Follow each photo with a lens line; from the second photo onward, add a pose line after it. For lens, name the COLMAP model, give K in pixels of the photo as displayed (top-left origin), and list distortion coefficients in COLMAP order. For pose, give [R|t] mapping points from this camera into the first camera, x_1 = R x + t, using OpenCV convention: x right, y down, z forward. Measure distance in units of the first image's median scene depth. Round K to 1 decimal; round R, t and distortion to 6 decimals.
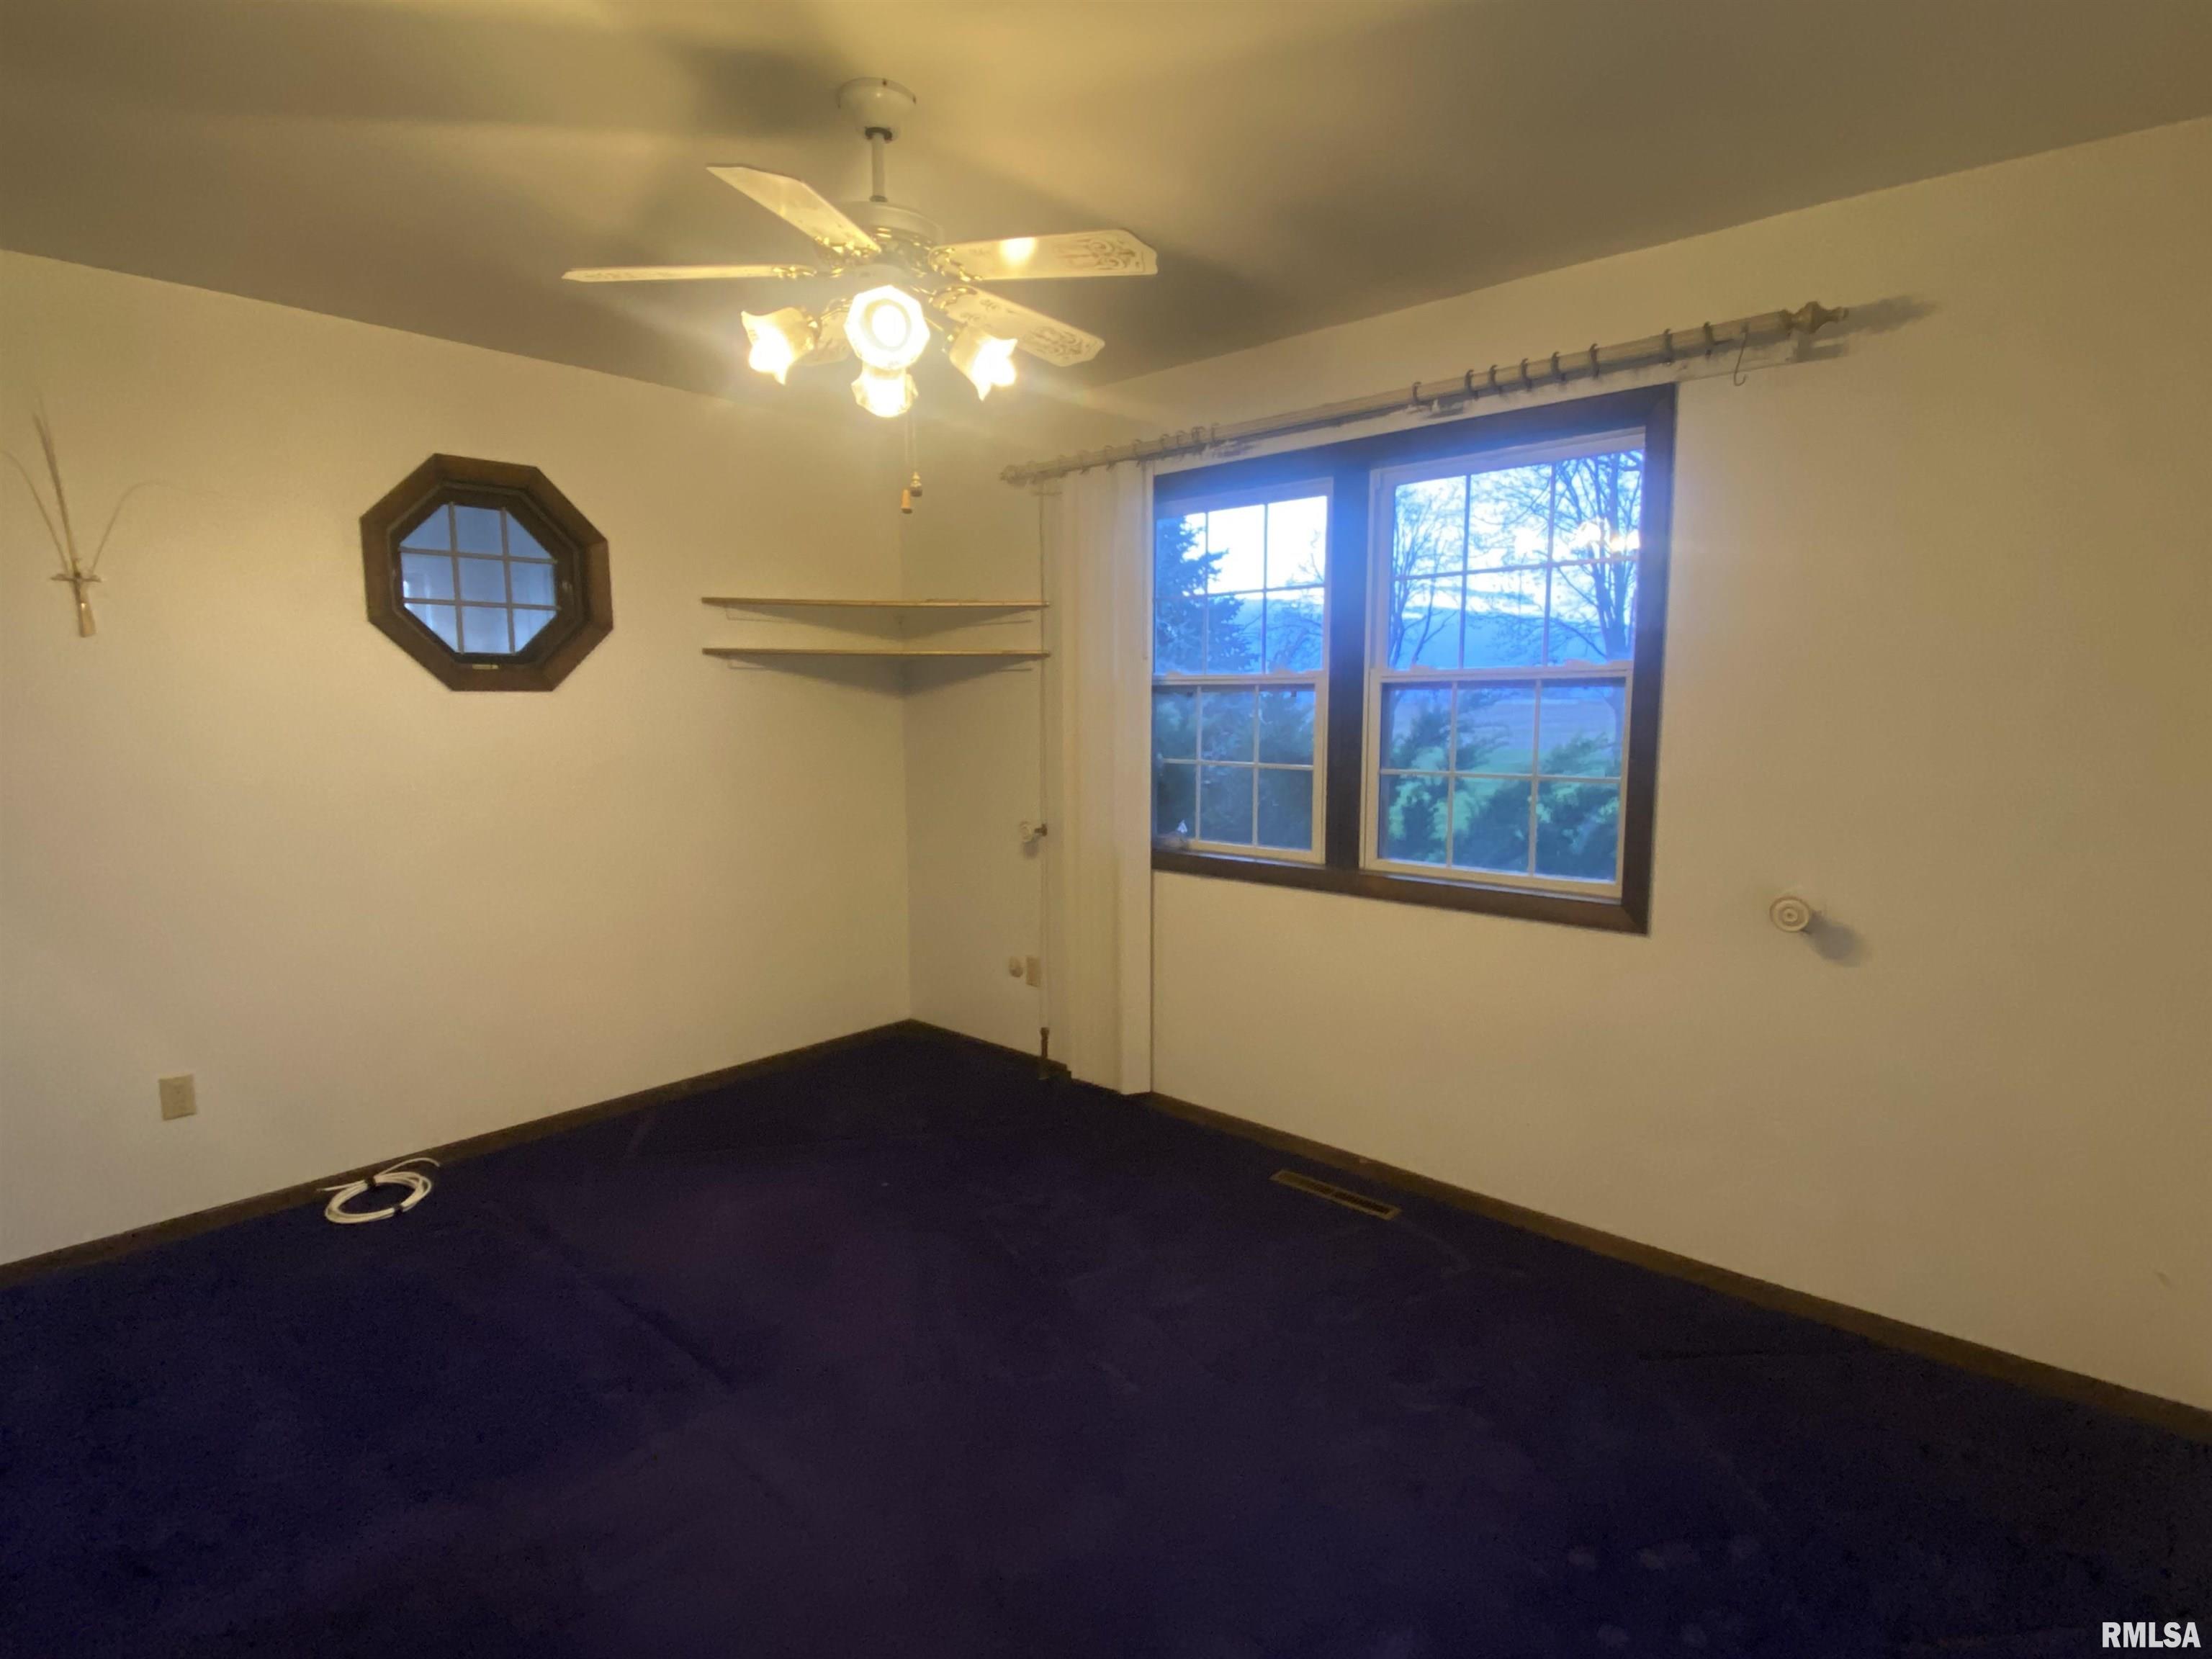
lens RADIAL K [[1096.8, 0, 1094.8], [0, 1096.8, 830.2], [0, 0, 1]] dist [0.016654, -0.040136]
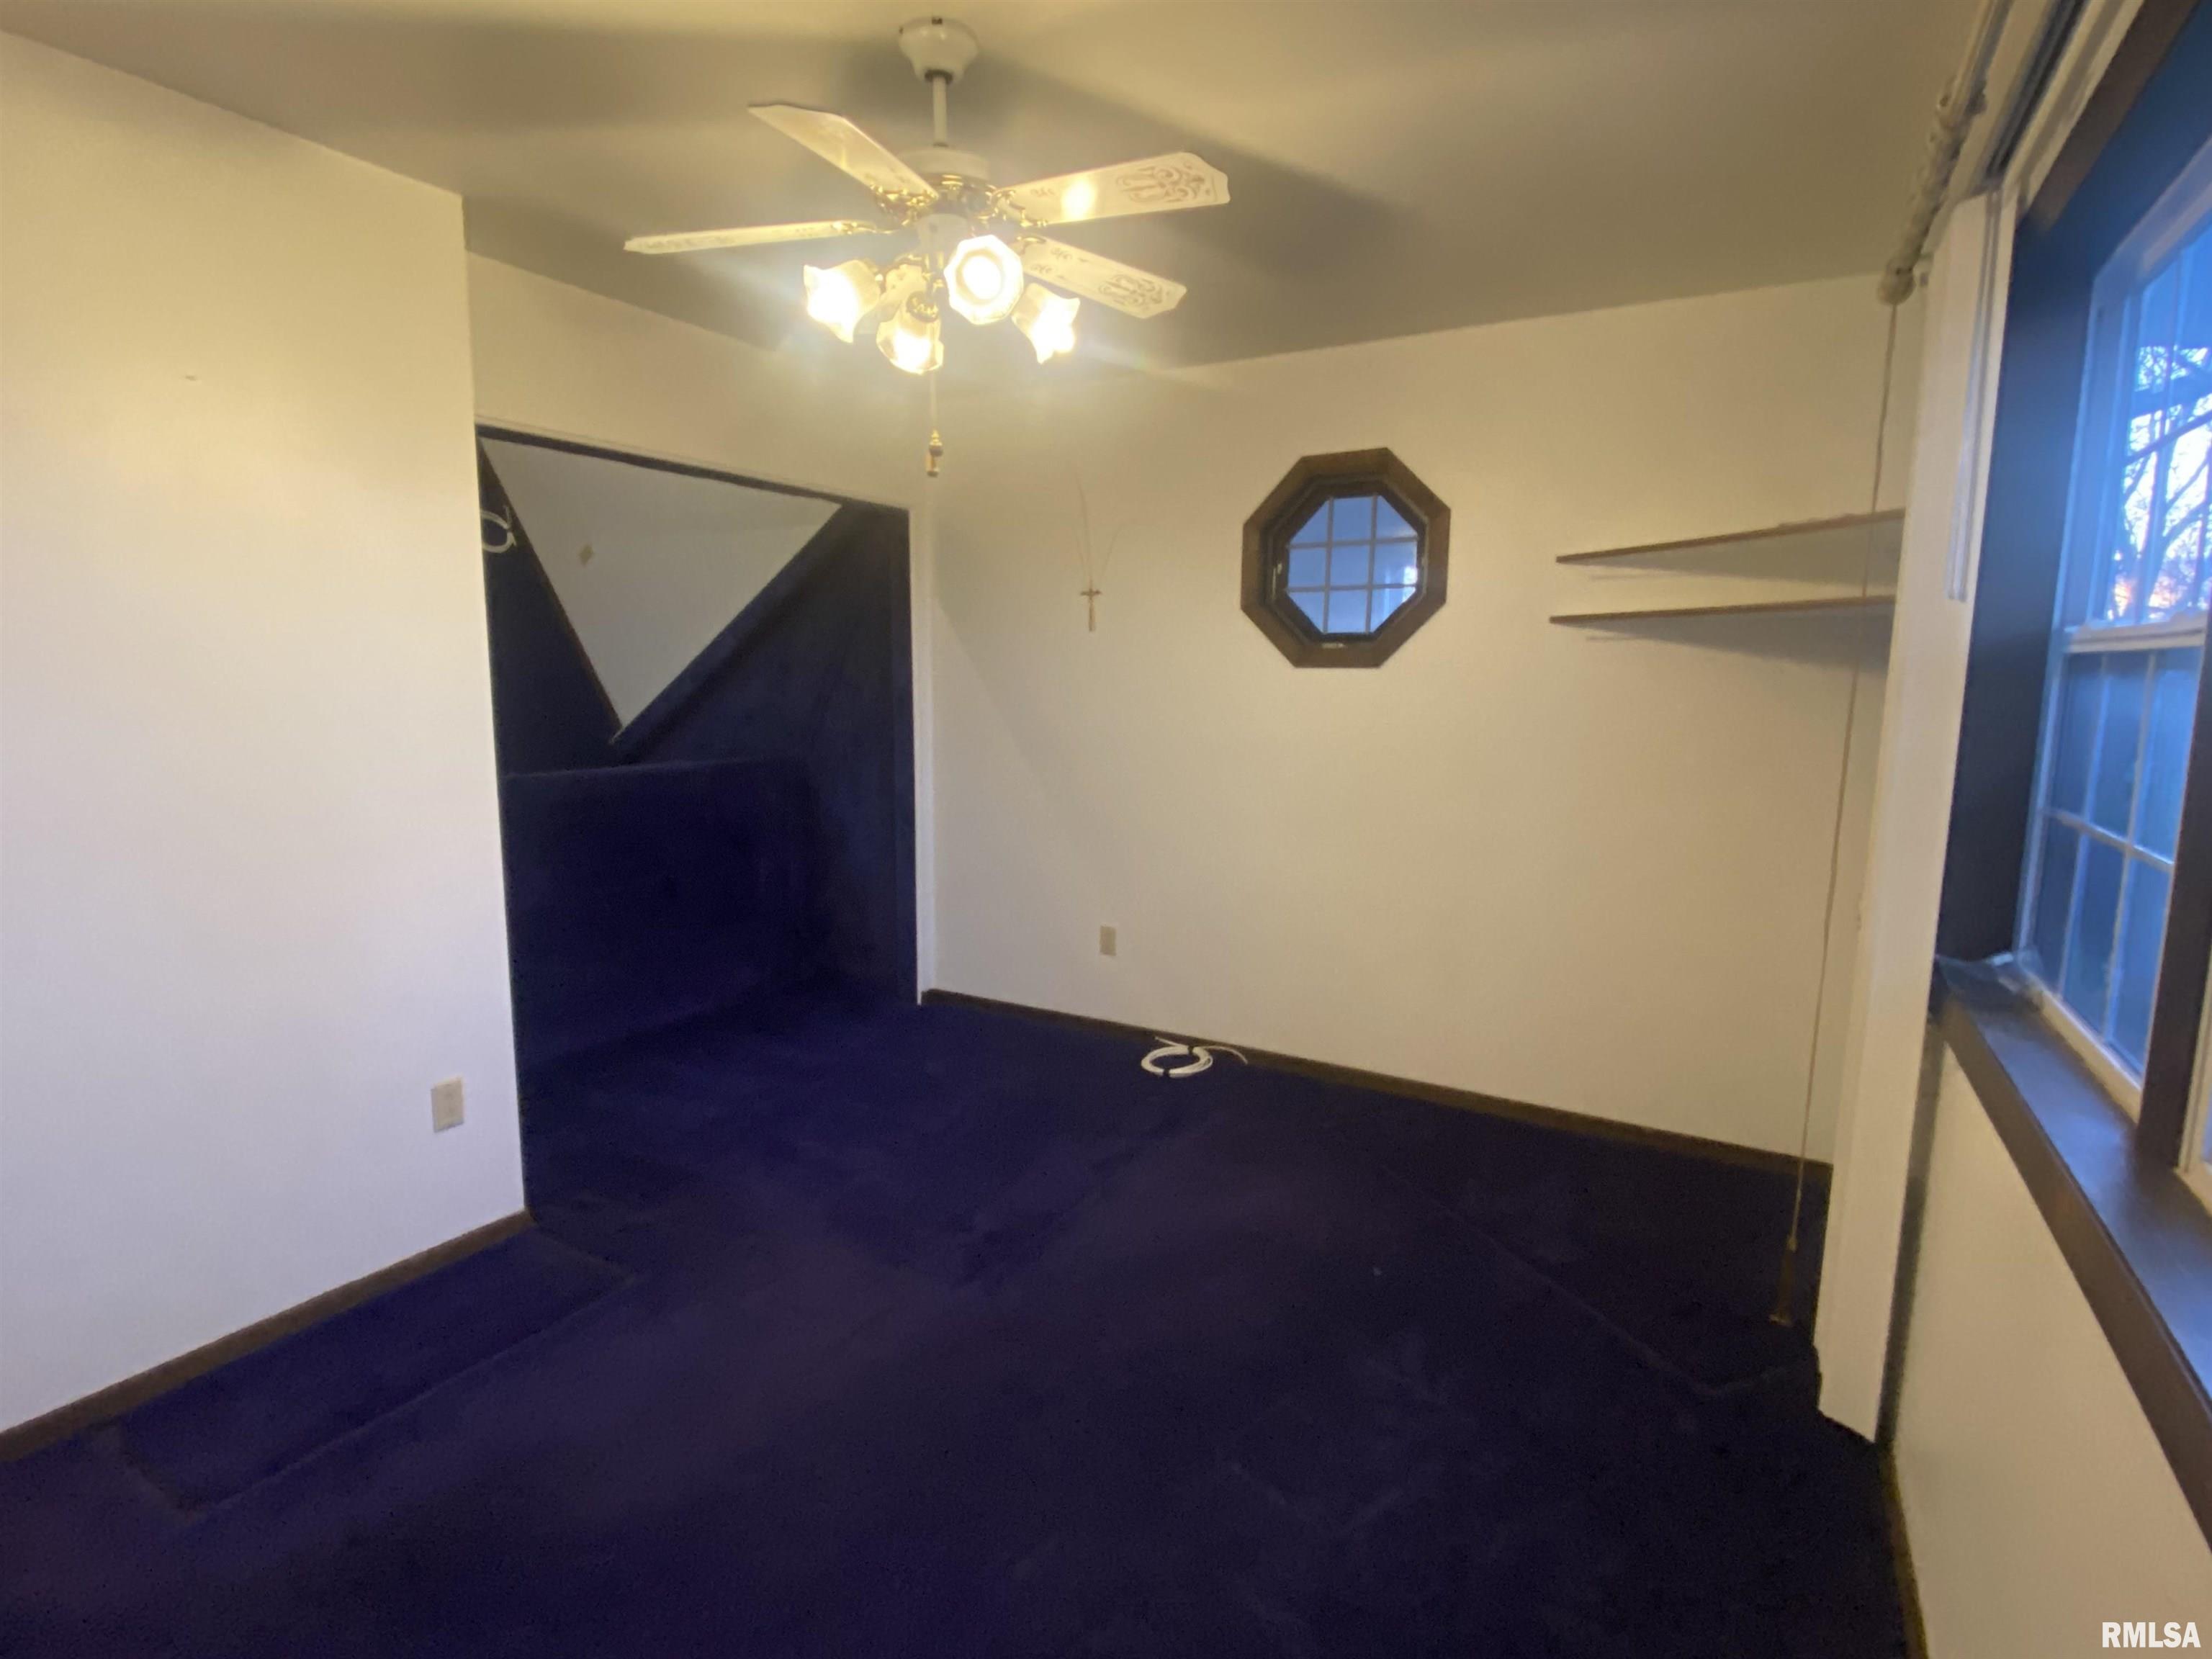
lens RADIAL K [[1096.8, 0, 1094.8], [0, 1096.8, 830.2], [0, 0, 1]] dist [0.016654, -0.040136]
pose [[0.186462, 0.147917, -0.971263, 0.504935], [-0.116537, 0.984952, 0.127629, -0.080281], [0.975526, 0.089390, 0.200894, 0.573723]]
